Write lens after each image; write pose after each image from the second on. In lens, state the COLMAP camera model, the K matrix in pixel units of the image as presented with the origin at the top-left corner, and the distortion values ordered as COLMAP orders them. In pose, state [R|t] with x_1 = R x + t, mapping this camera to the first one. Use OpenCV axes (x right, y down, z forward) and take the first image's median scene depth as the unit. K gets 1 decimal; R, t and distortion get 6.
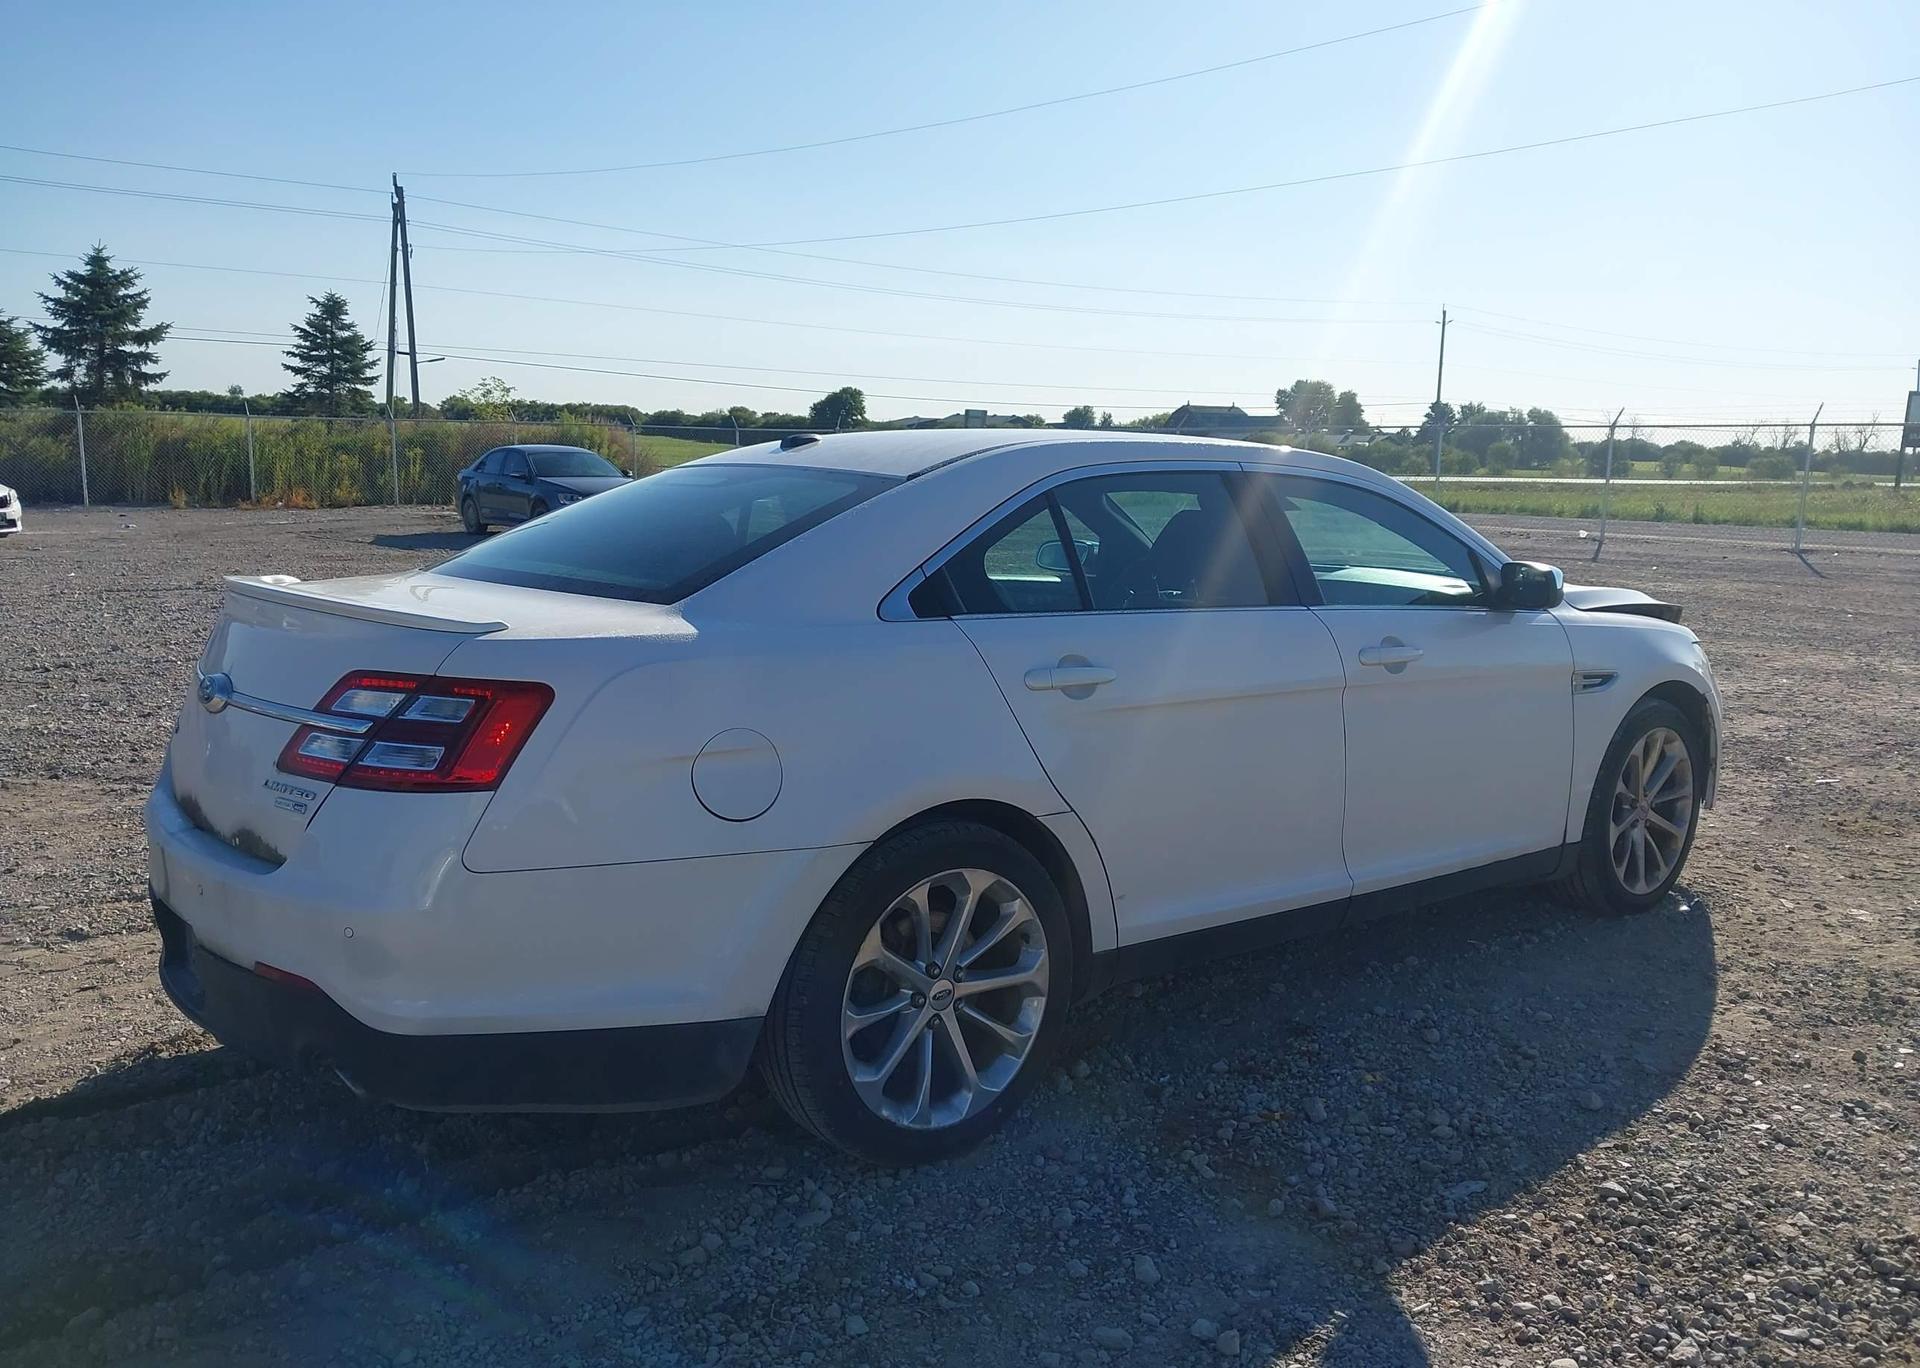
lens RADIAL K [[1523.2, 0, 992.8], [0, 1523.2, 737.8], [0, 0, 1]] dist [0.036156, -0.043141]
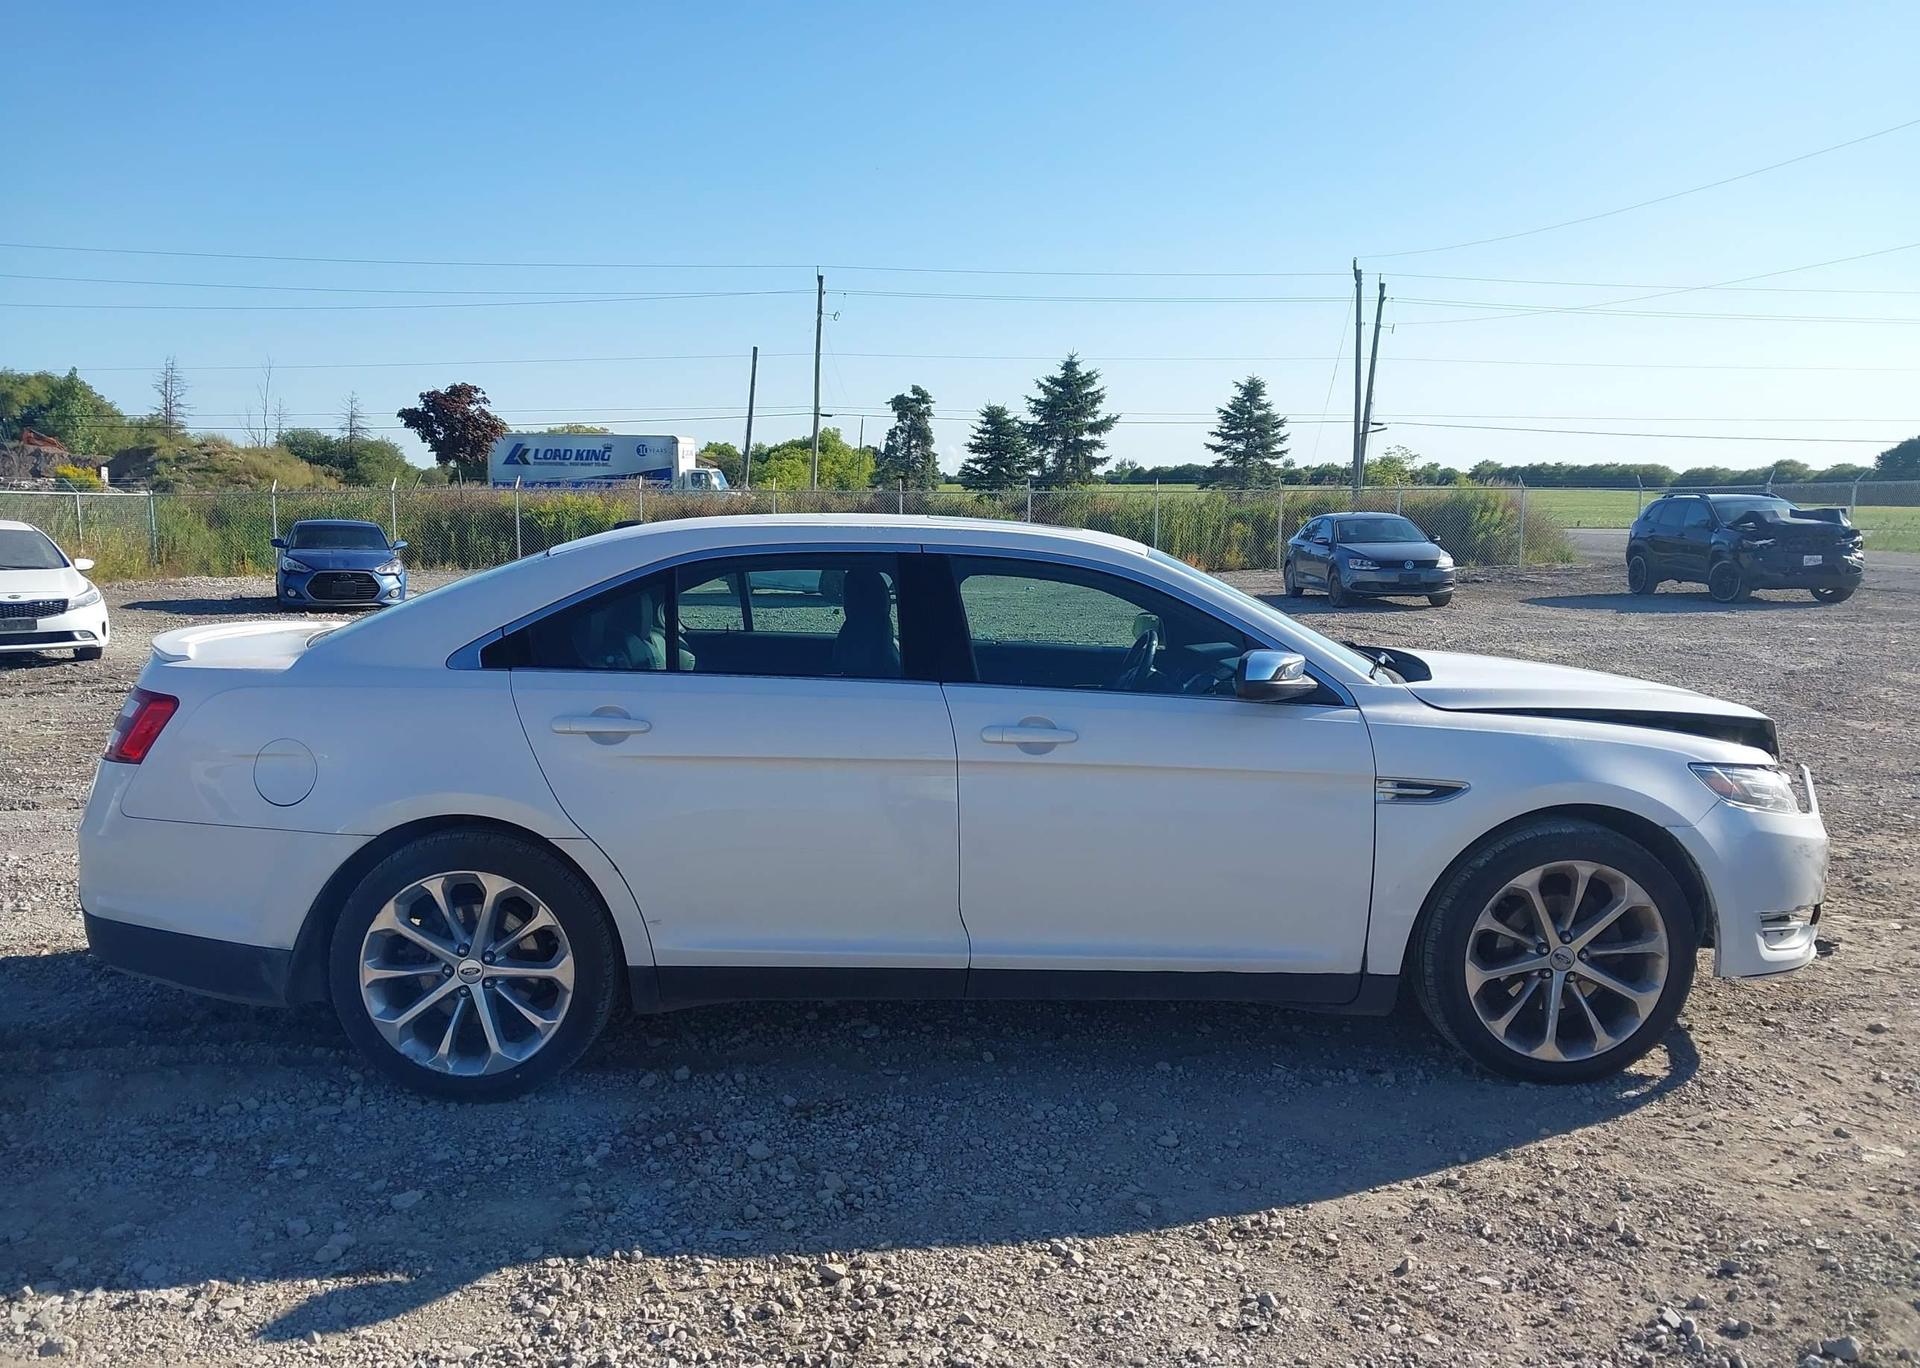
lens RADIAL K [[1523.2, 0, 974.4], [0, 1523.2, 742.5], [0, 0, 1]] dist [0.036156, -0.043141]
pose [[0.788740, 0.075424, -0.610083, 0.717325], [-0.098029, 0.995177, -0.003703, -0.036361], [0.606861, 0.062727, 0.792329, 0.170002]]
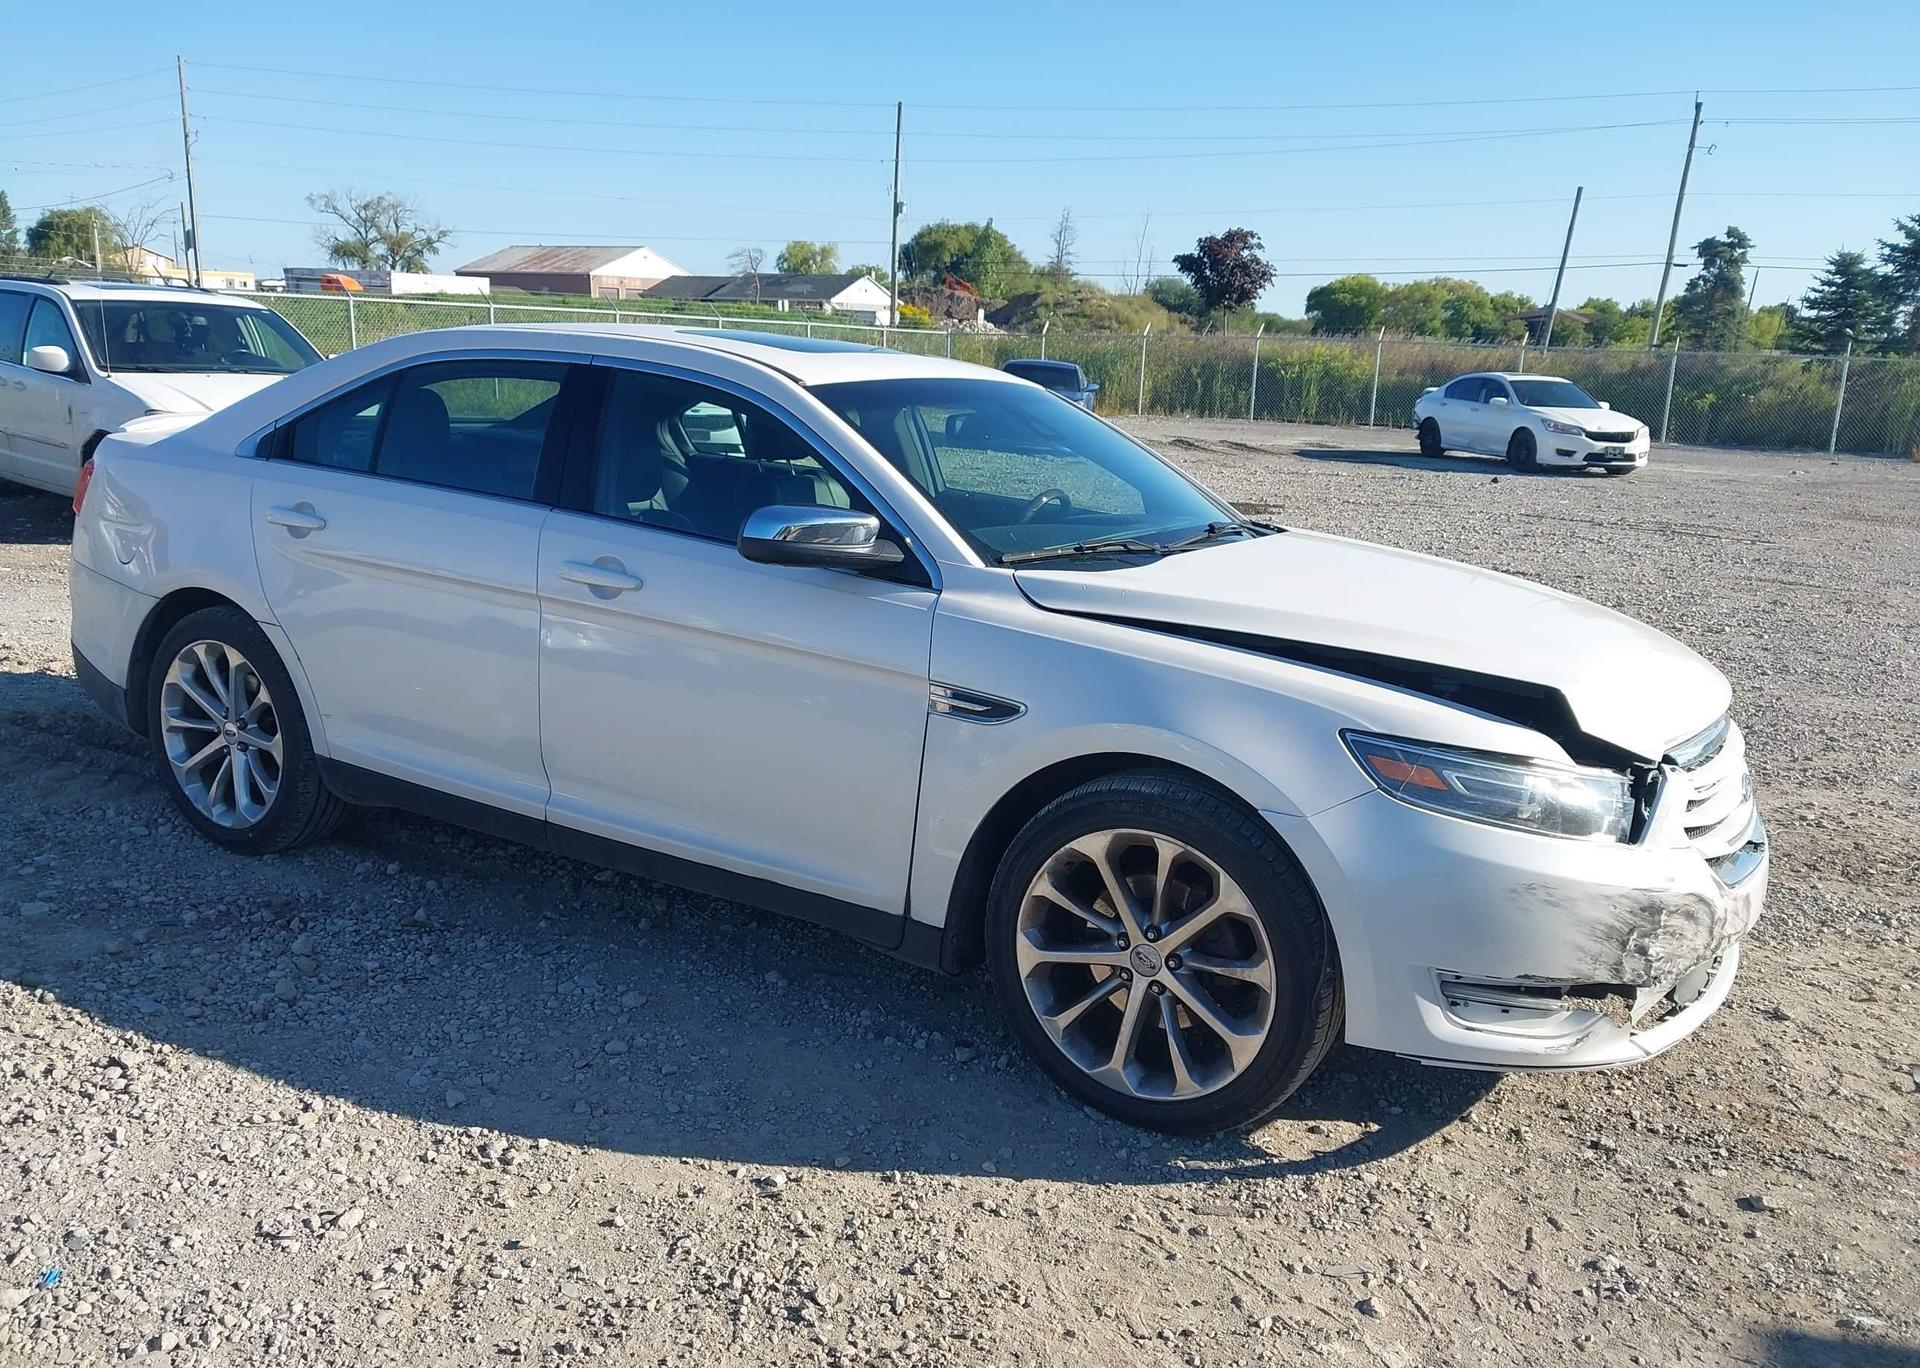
lens RADIAL K [[1523.2, 0, 955.2], [0, 1523.2, 714.0], [0, 0, 1]] dist [0.036156, -0.043141]
pose [[0.340728, 0.217424, -0.914676, 0.998954], [-0.205513, 0.966588, 0.153208, -0.133694], [0.917425, 0.135775, 0.374027, 0.747039]]
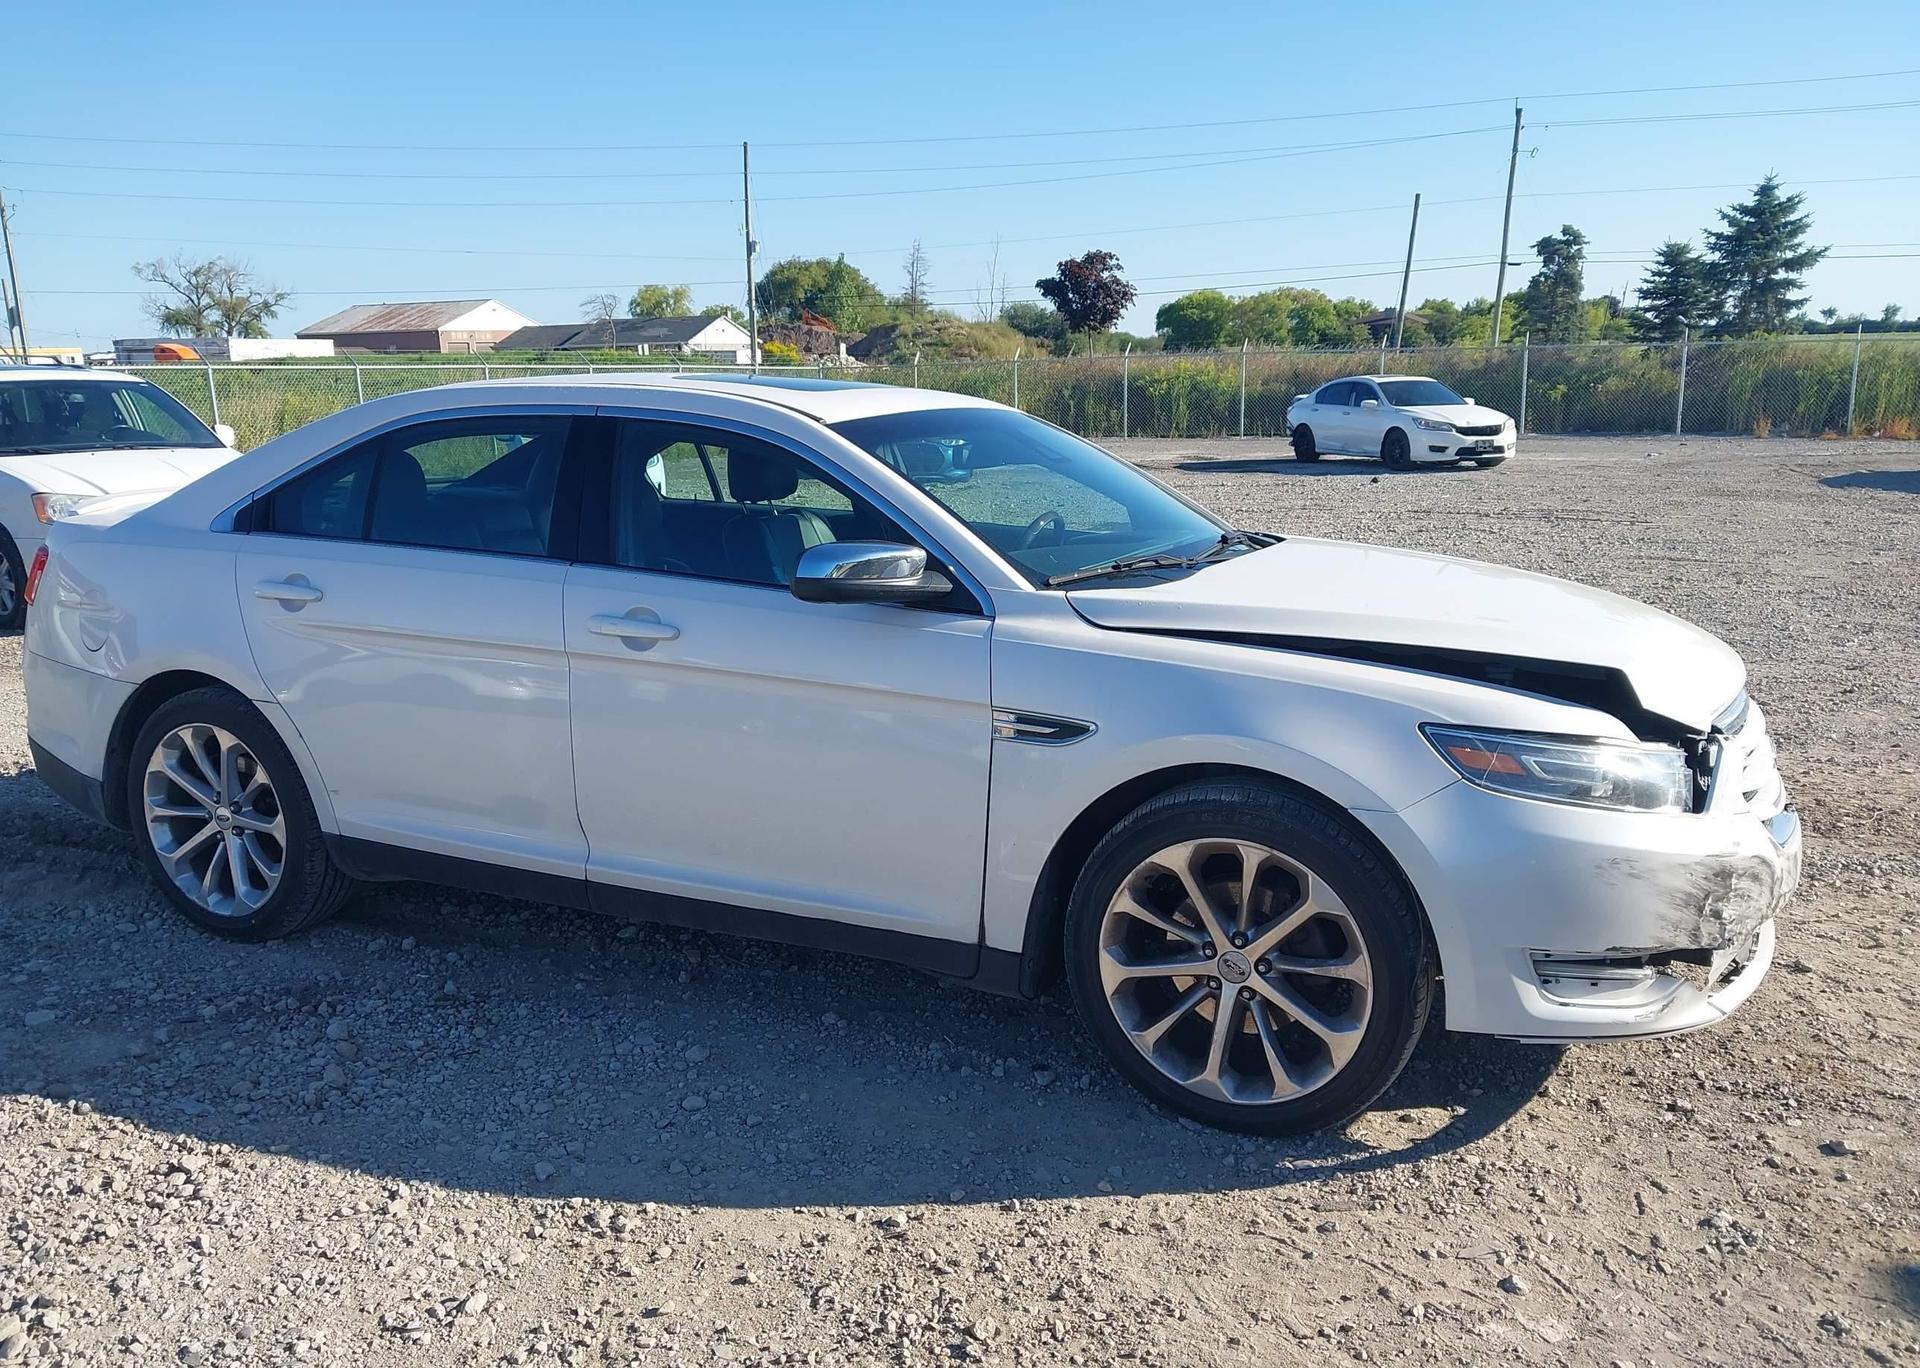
lens RADIAL K [[1523.2, 0, 958.5], [0, 1523.2, 716.6], [0, 0, 1]] dist [0.036156, -0.043141]
pose [[0.426062, 0.172443, -0.888107, 0.969744], [-0.142607, 0.982195, 0.122297, -0.118673], [0.893383, 0.074544, 0.443068, 0.673638]]
